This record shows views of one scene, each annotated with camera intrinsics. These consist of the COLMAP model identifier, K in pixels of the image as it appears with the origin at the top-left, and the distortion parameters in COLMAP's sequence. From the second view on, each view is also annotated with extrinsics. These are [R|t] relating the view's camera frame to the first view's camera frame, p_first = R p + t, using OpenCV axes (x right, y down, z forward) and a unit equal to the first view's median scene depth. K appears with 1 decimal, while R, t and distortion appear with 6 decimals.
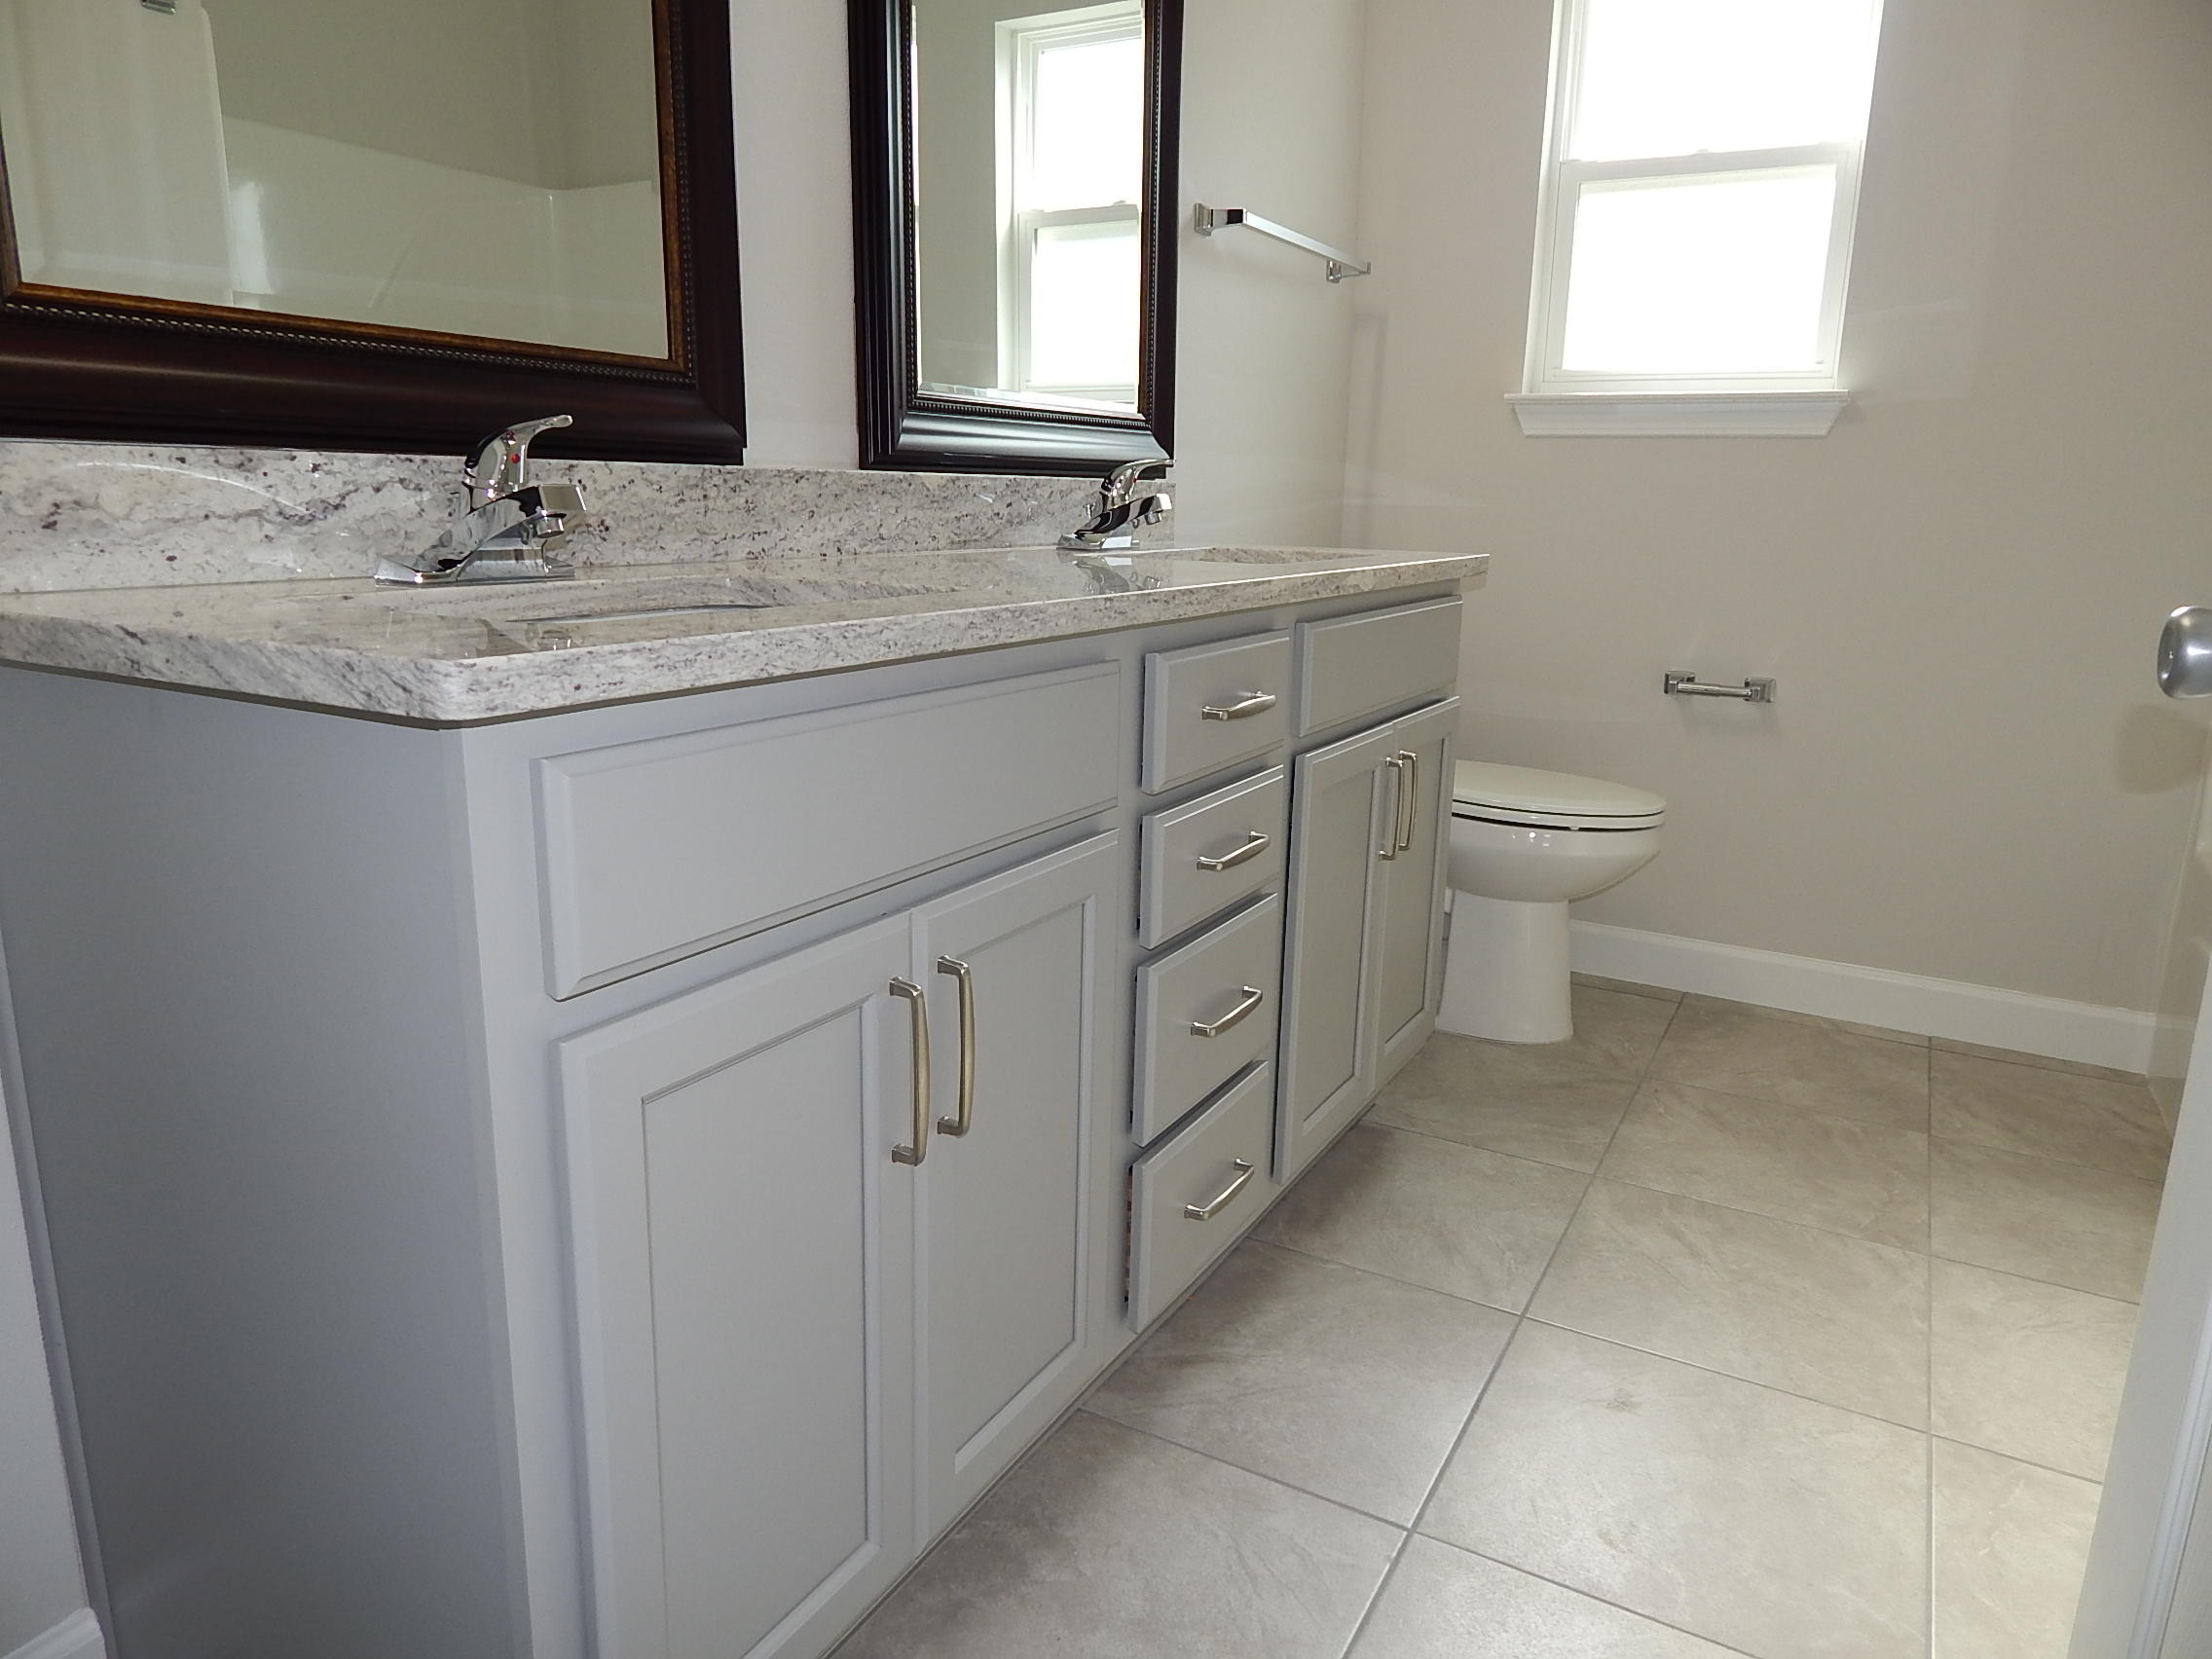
lens RADIAL K [[1450.4, 0, 1133.4], [0, 1450.4, 826.1], [0, 0, 1]] dist [0.009929, -0.010189]
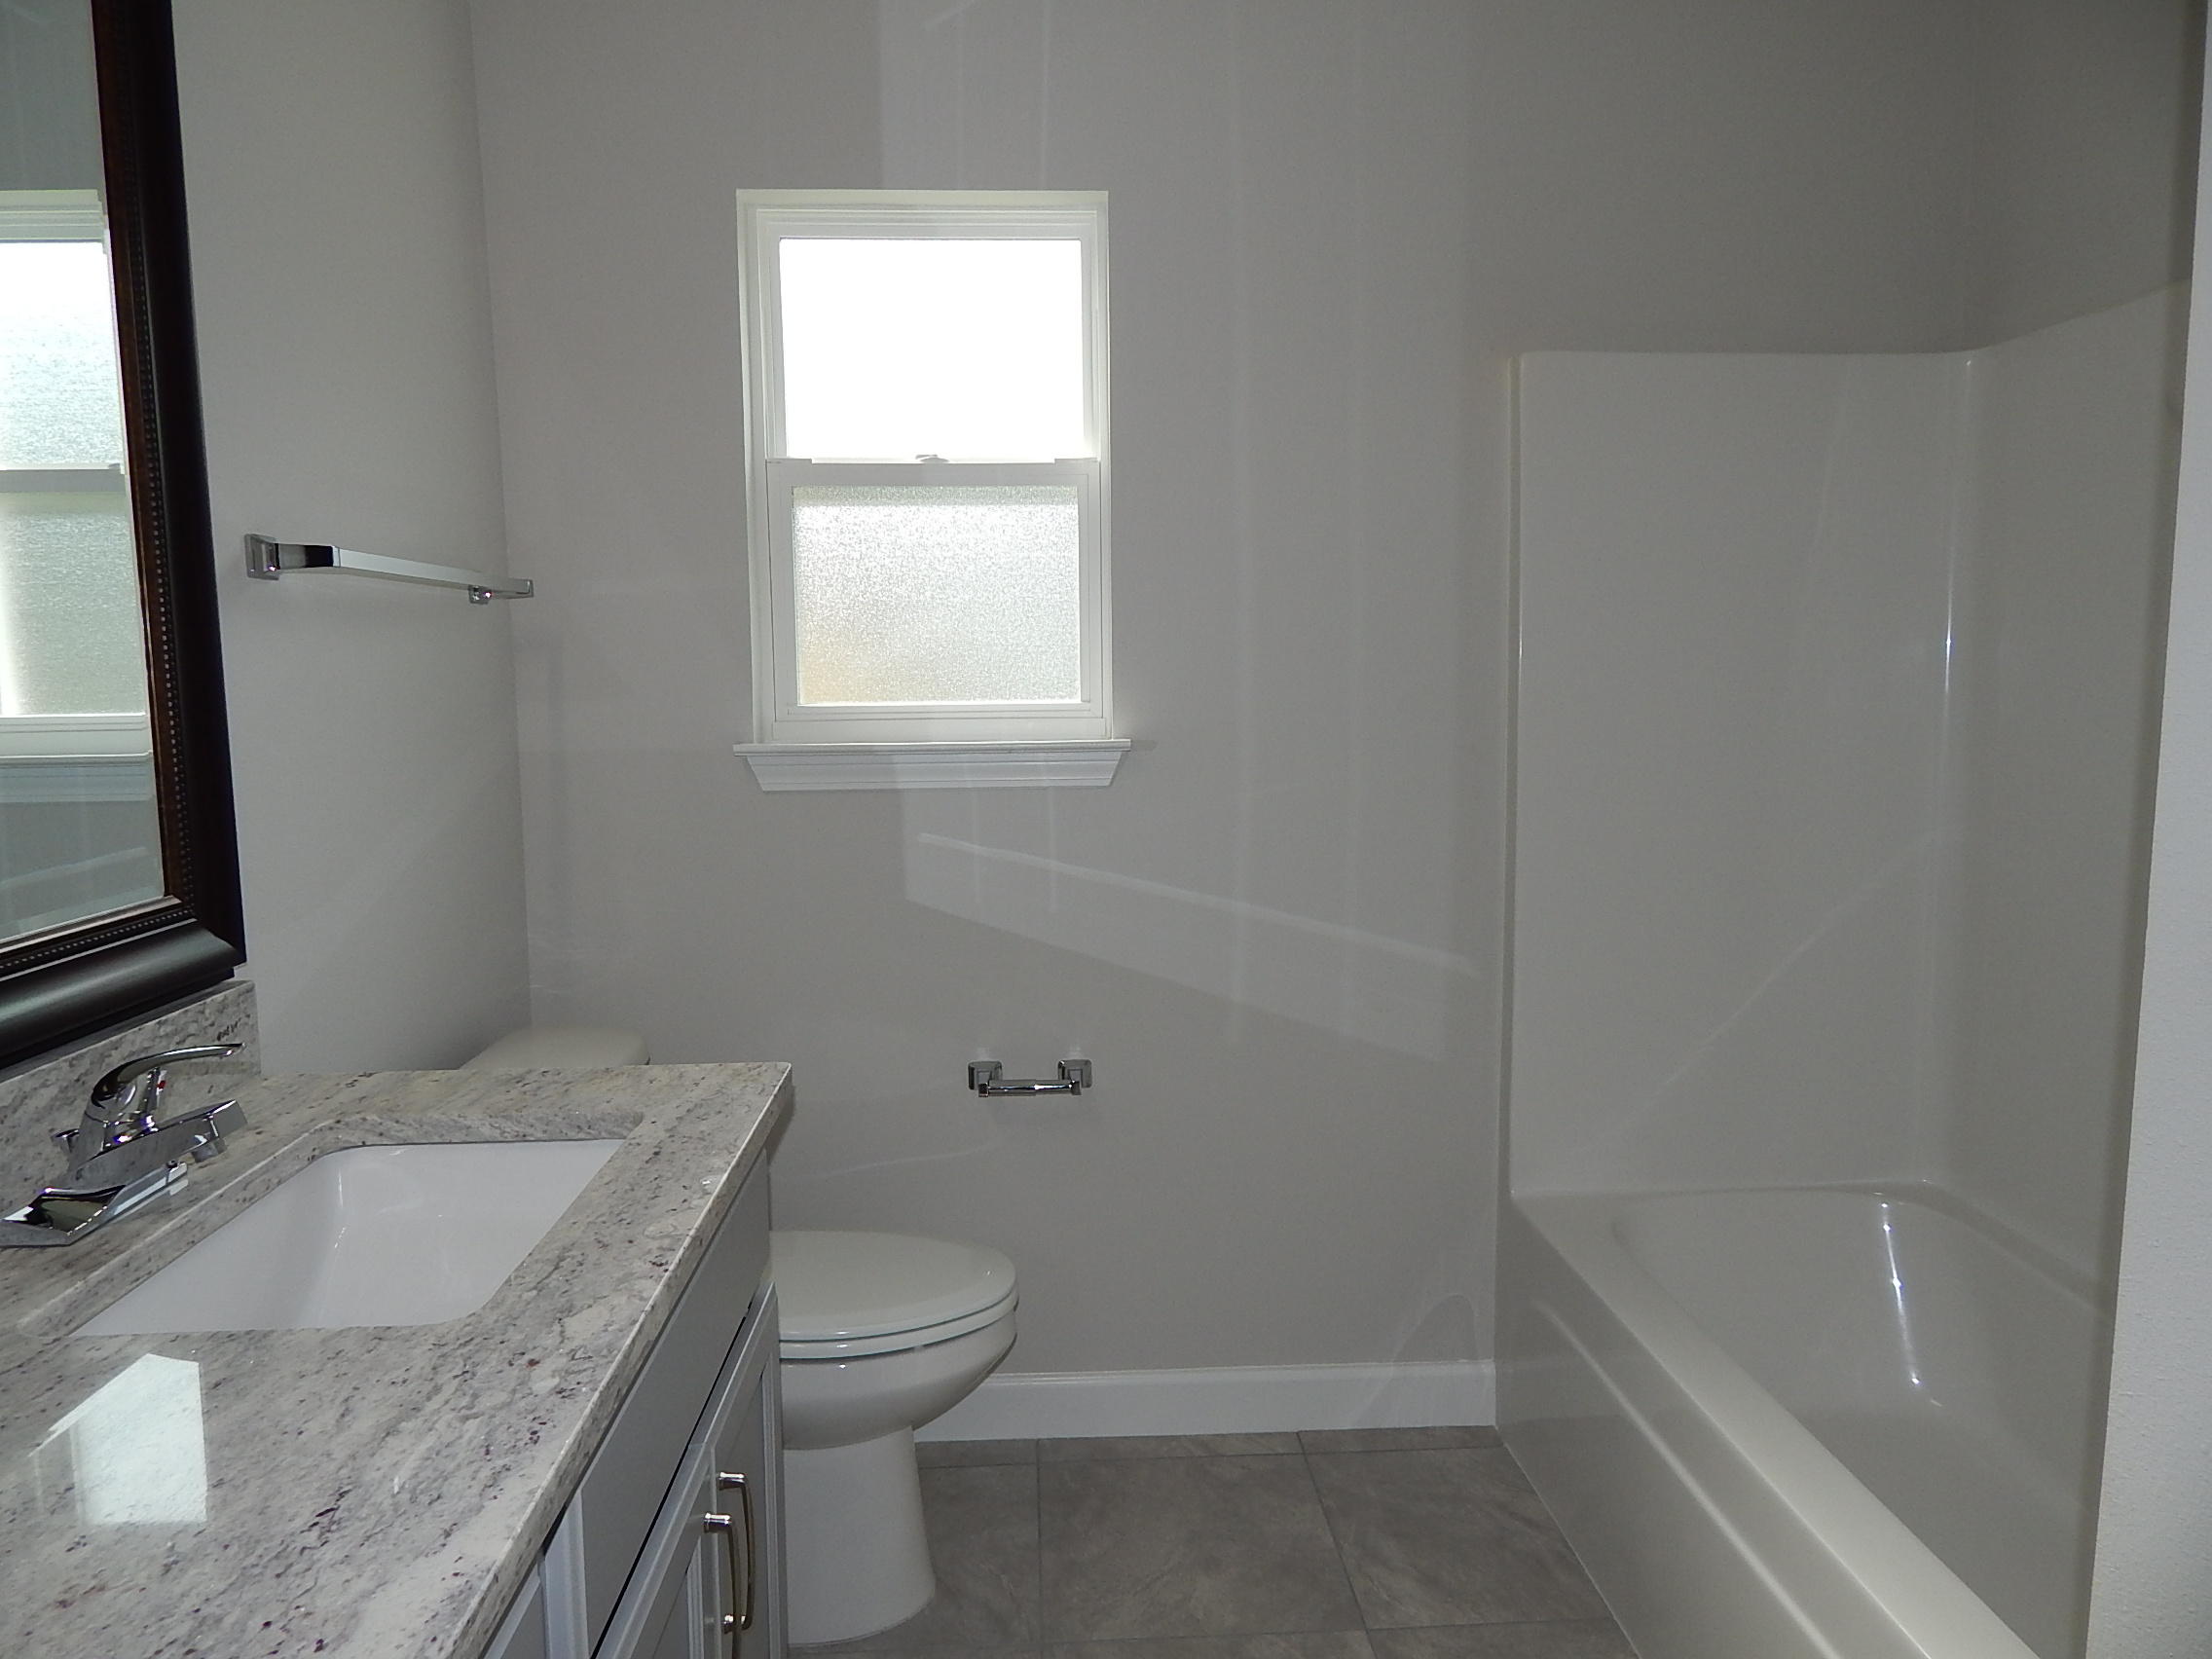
lens RADIAL K [[1450.4, 0, 1122.6], [0, 1450.4, 825.4], [0, 0, 1]] dist [0.009929, -0.010189]
pose [[0.848376, -0.085073, 0.522514, 0.026344], [0.144305, 0.986790, -0.073634, -0.209607], [-0.509347, 0.137871, 0.849445, 0.295066]]
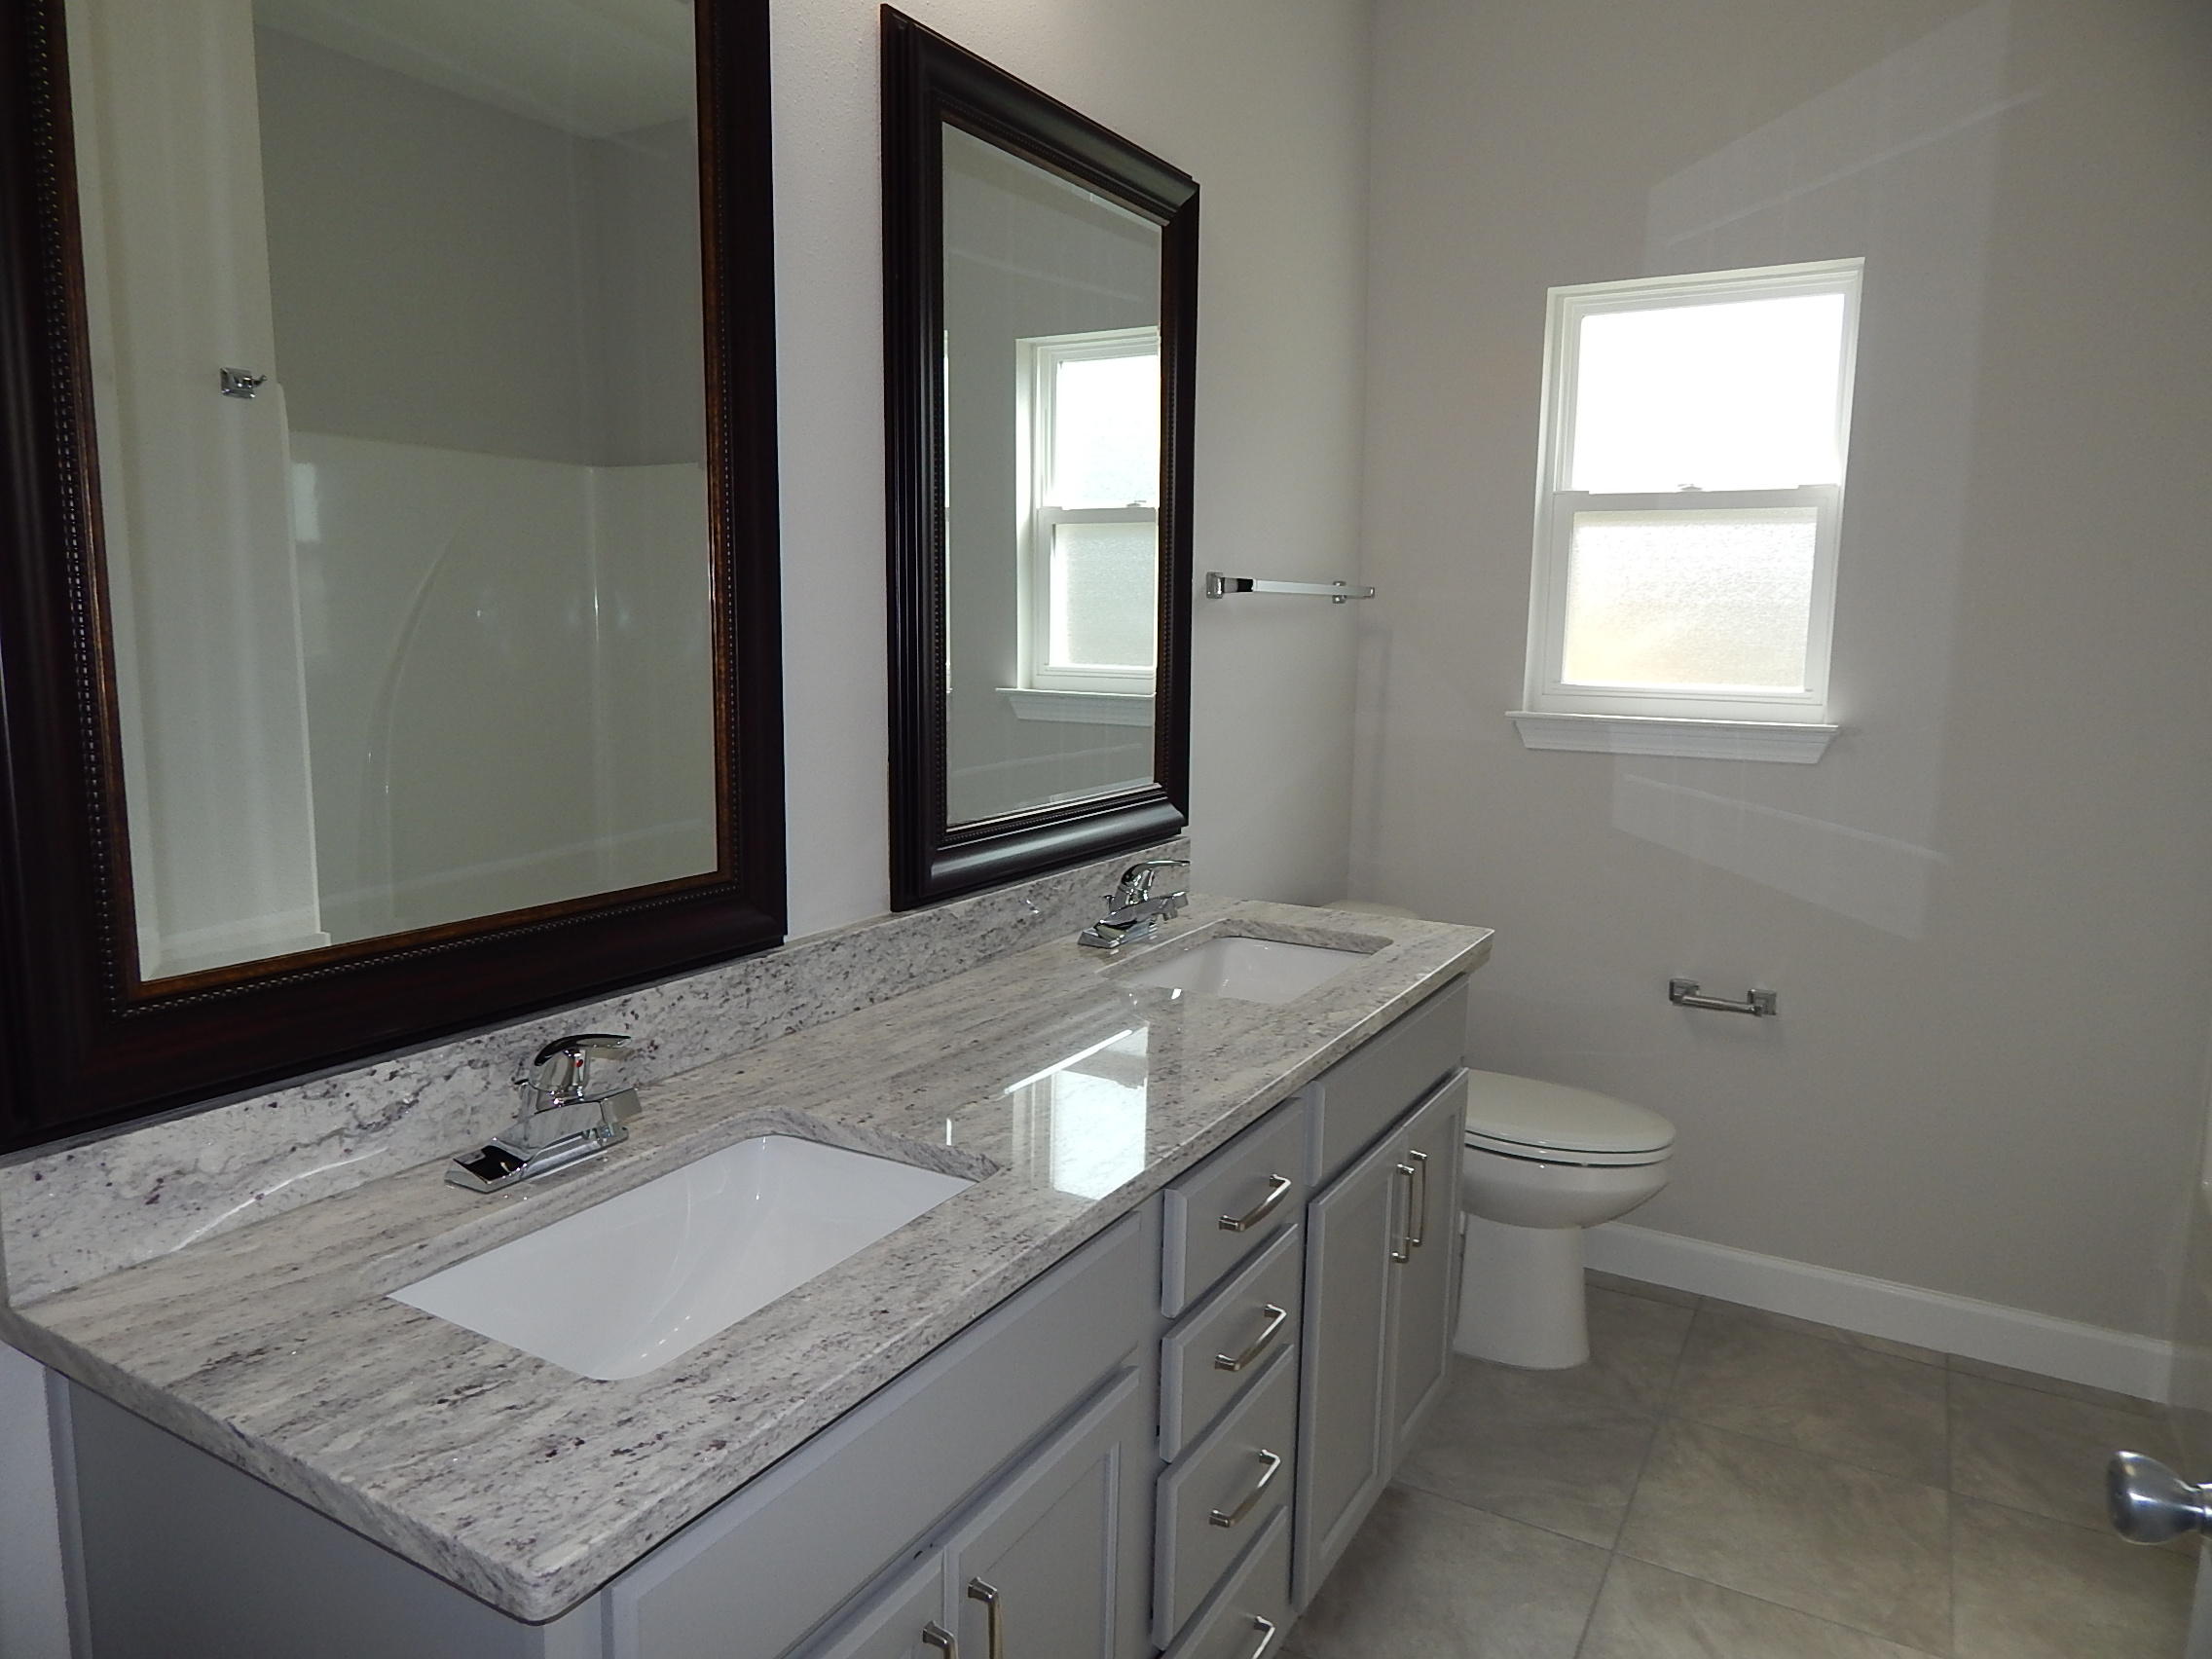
lens RADIAL K [[1450.4, 0, 1134.0], [0, 1450.4, 824.4], [0, 0, 1]] dist [0.009929, -0.010189]
pose [[0.999958, -0.002990, -0.008628, -0.002339], [0.002251, 0.996428, -0.084413, -0.163077], [0.008850, 0.084390, 0.996394, -0.039356]]
